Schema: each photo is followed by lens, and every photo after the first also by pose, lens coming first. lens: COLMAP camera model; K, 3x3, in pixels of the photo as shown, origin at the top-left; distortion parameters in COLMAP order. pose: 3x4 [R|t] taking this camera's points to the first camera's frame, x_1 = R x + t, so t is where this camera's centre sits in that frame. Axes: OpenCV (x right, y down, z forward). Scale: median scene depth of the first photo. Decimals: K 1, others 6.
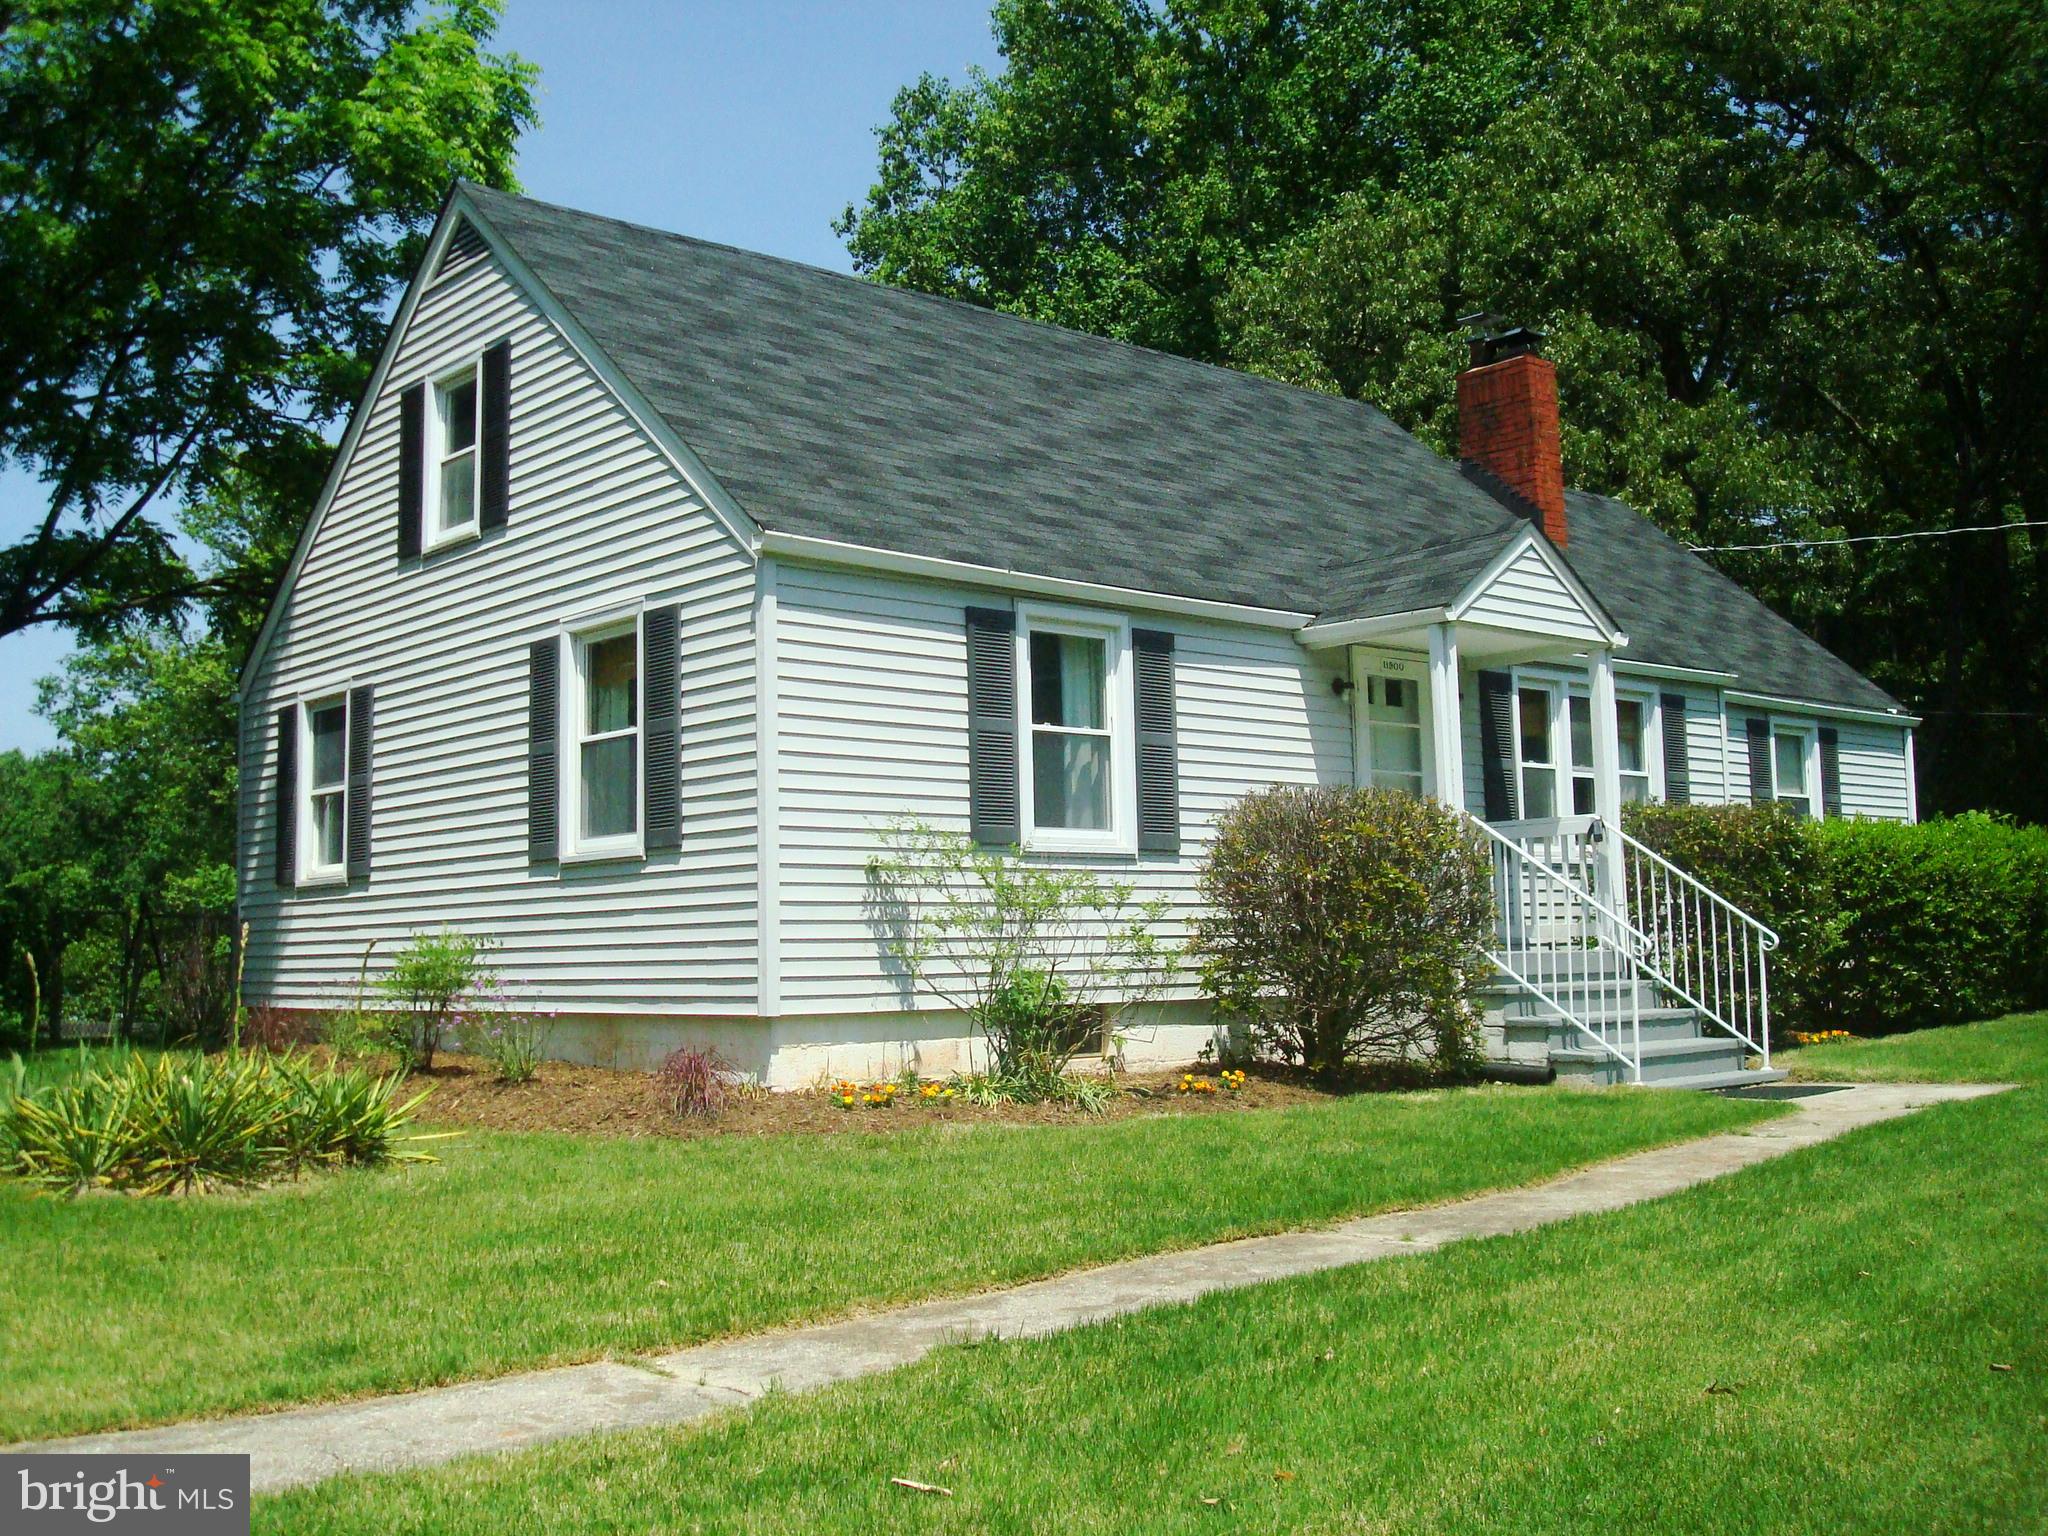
lens RADIAL K [[2063.6, 0, 1024.0], [0, 2063.6, 768.0], [0, 0, 1]] dist [-0.092392, -0.033660]
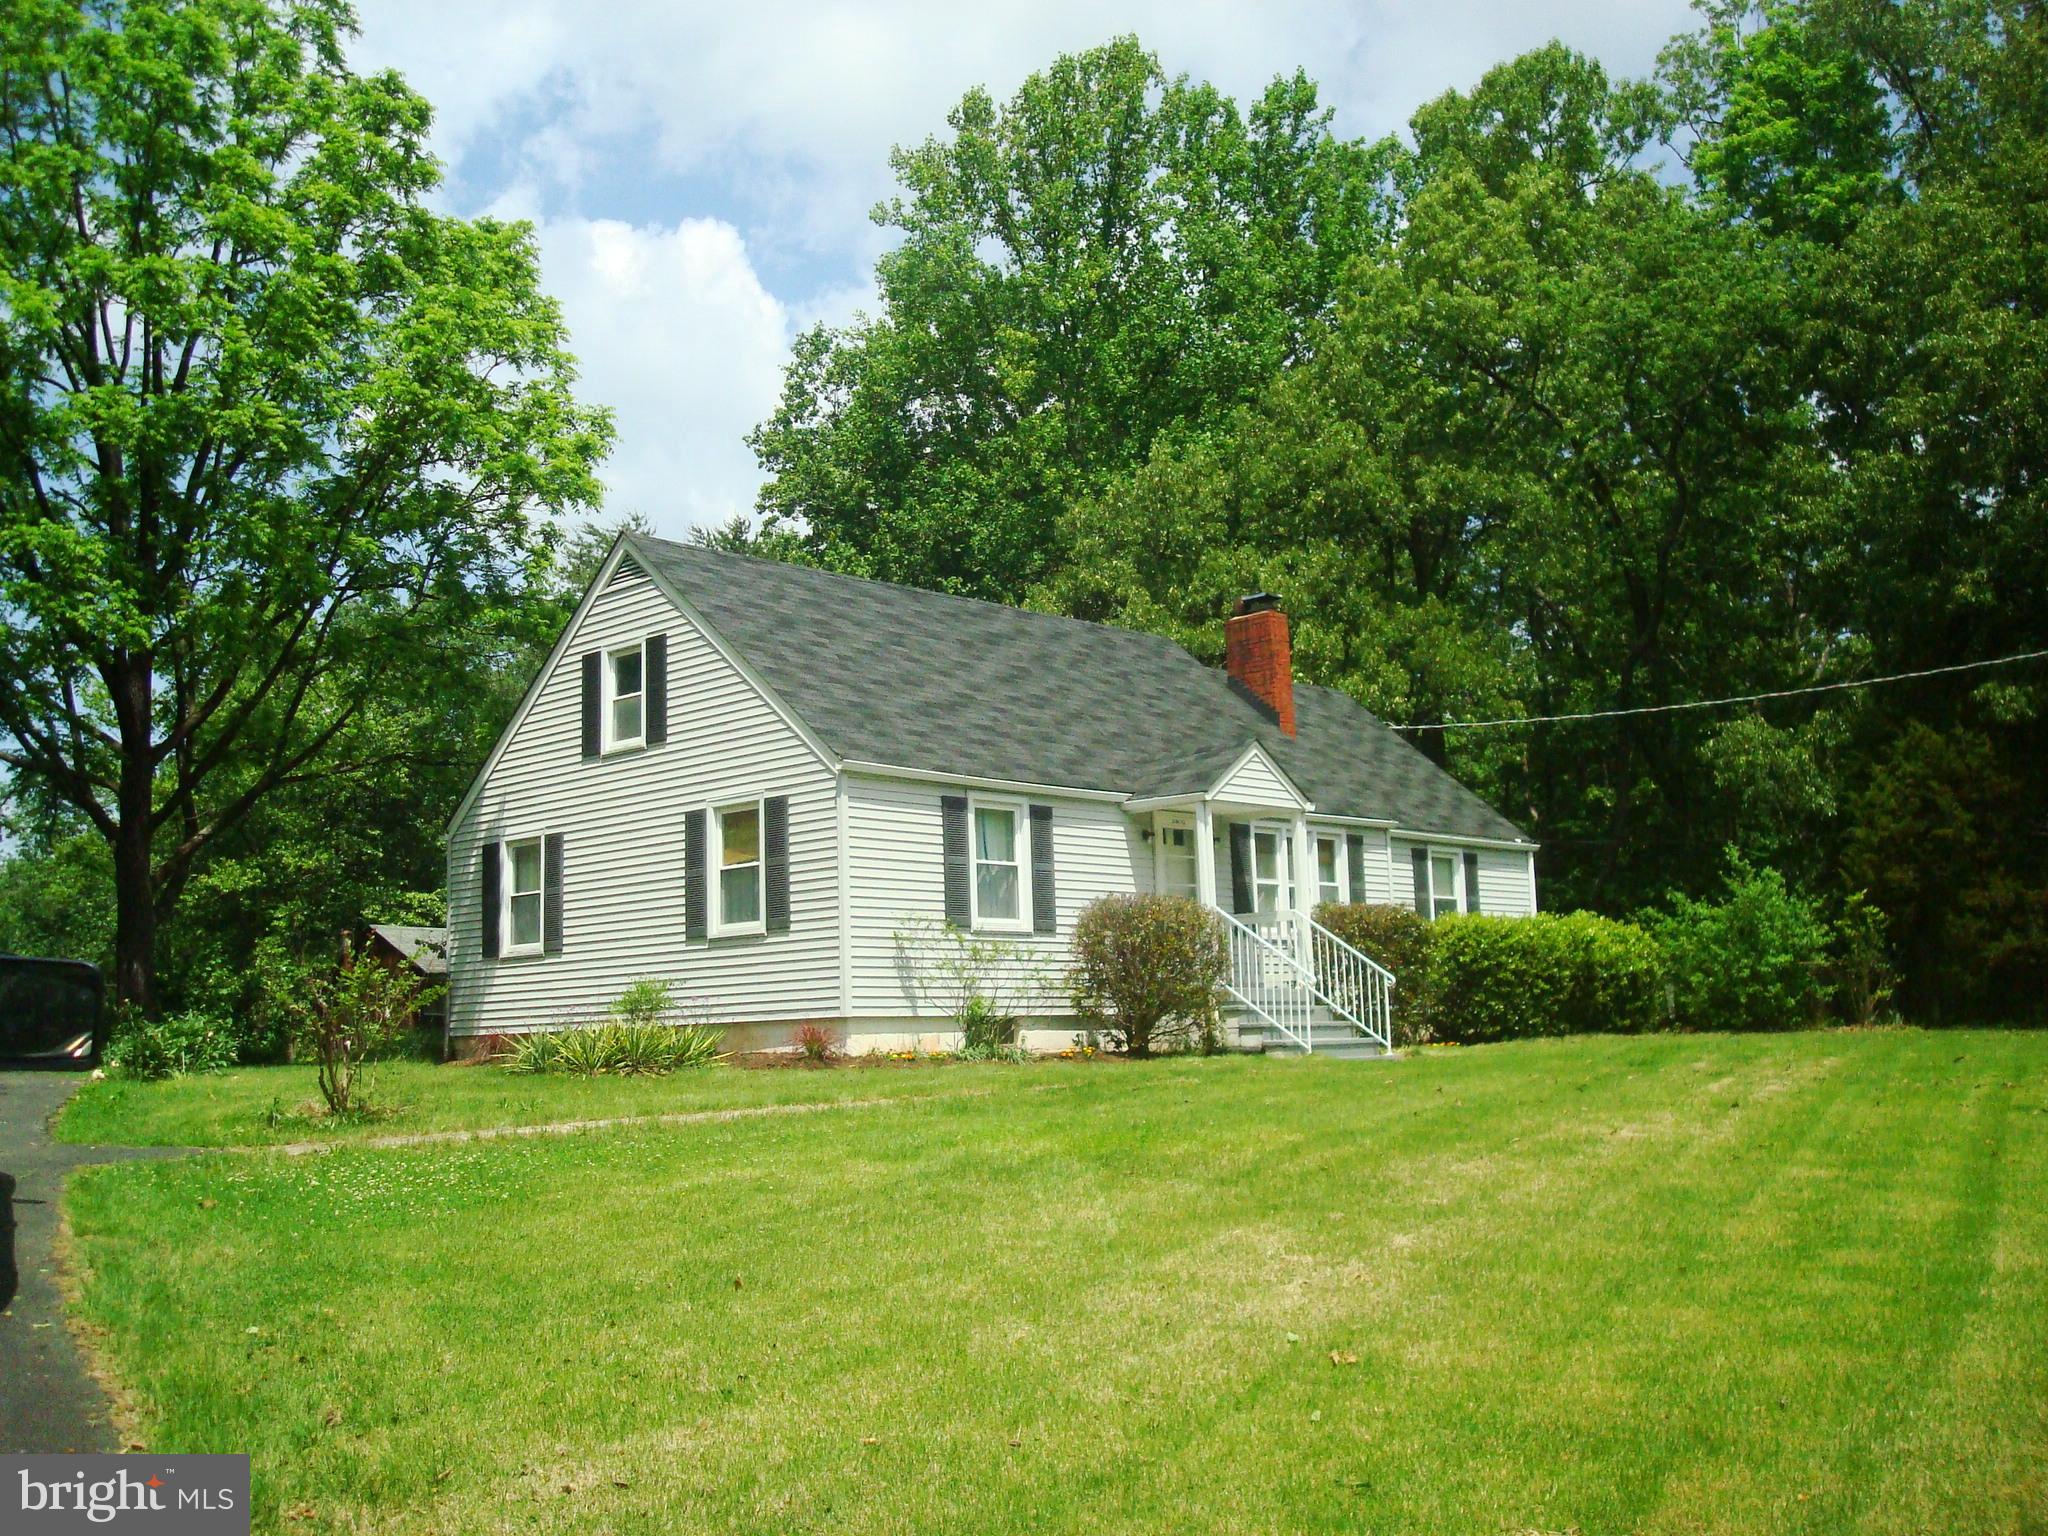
lens RADIAL K [[2059.0, 0, 1028.7], [0, 2059.0, 755.8], [0, 0, 1]] dist [-0.087836, -0.011822]
pose [[0.995874, 0.003272, 0.090687, -0.104944], [0.001857, 0.998406, -0.056407, -0.009543], [-0.090727, 0.056342, 0.994281, -0.735725]]
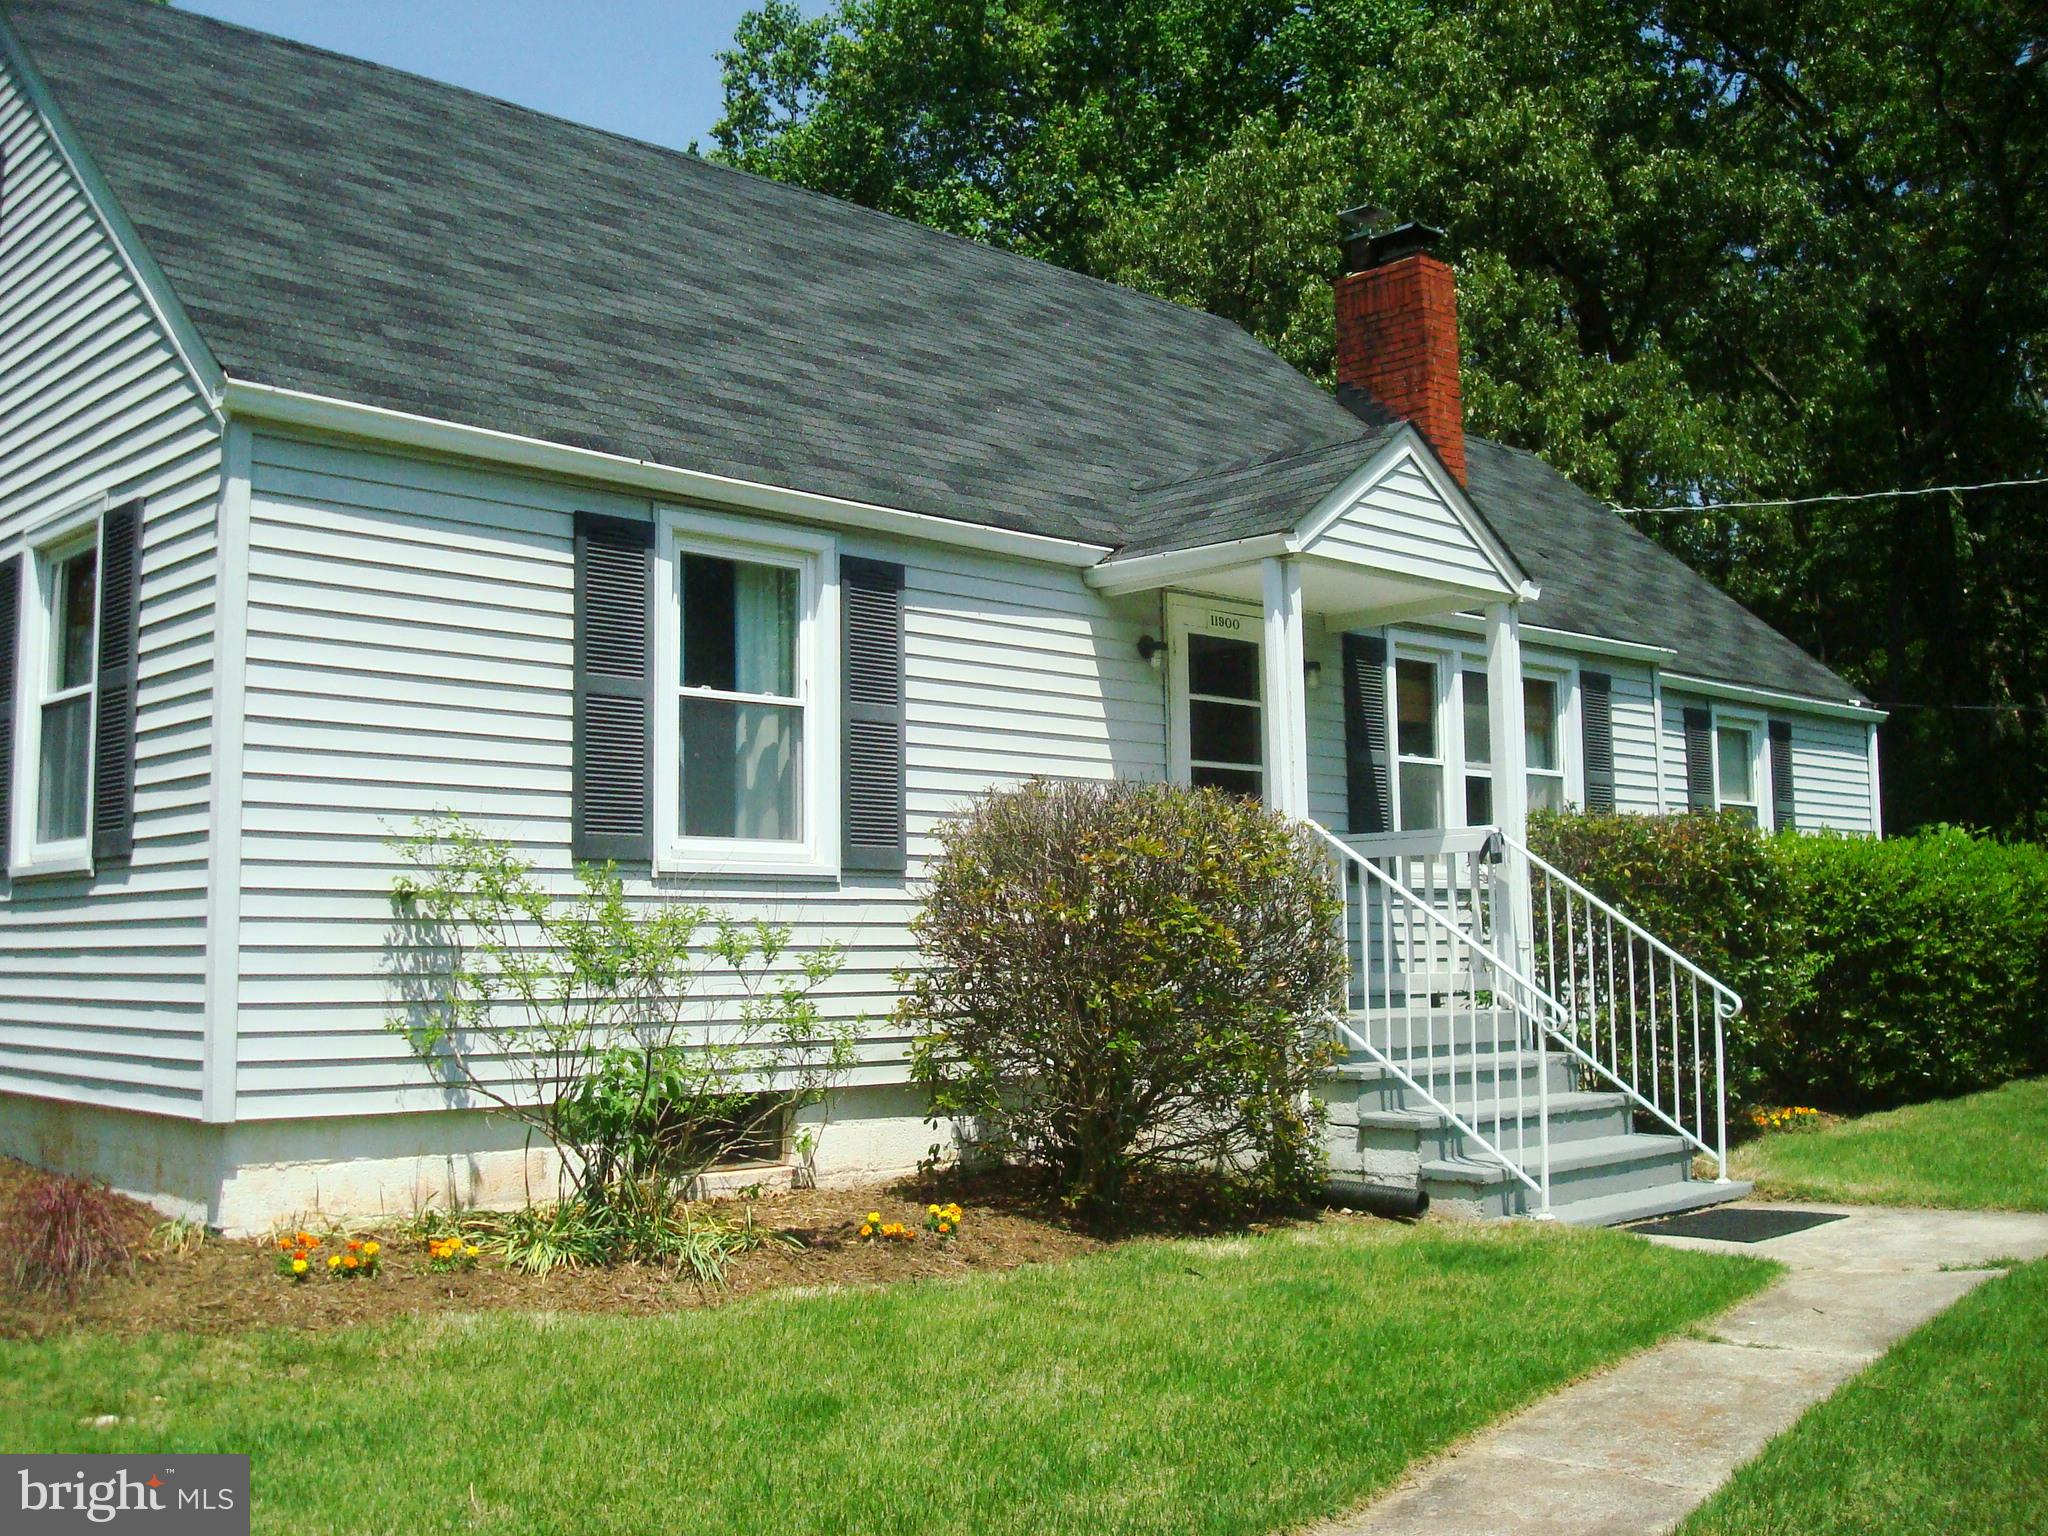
lens RADIAL K [[2059.0, 0, 1028.7], [0, 2059.0, 755.8], [0, 0, 1]] dist [-0.087836, -0.011822]
pose [[0.998984, 0.013653, 0.042948, 0.084382], [-0.013454, 0.999897, -0.004908, 0.003500], [-0.043011, 0.004325, 0.999065, 0.284210]]
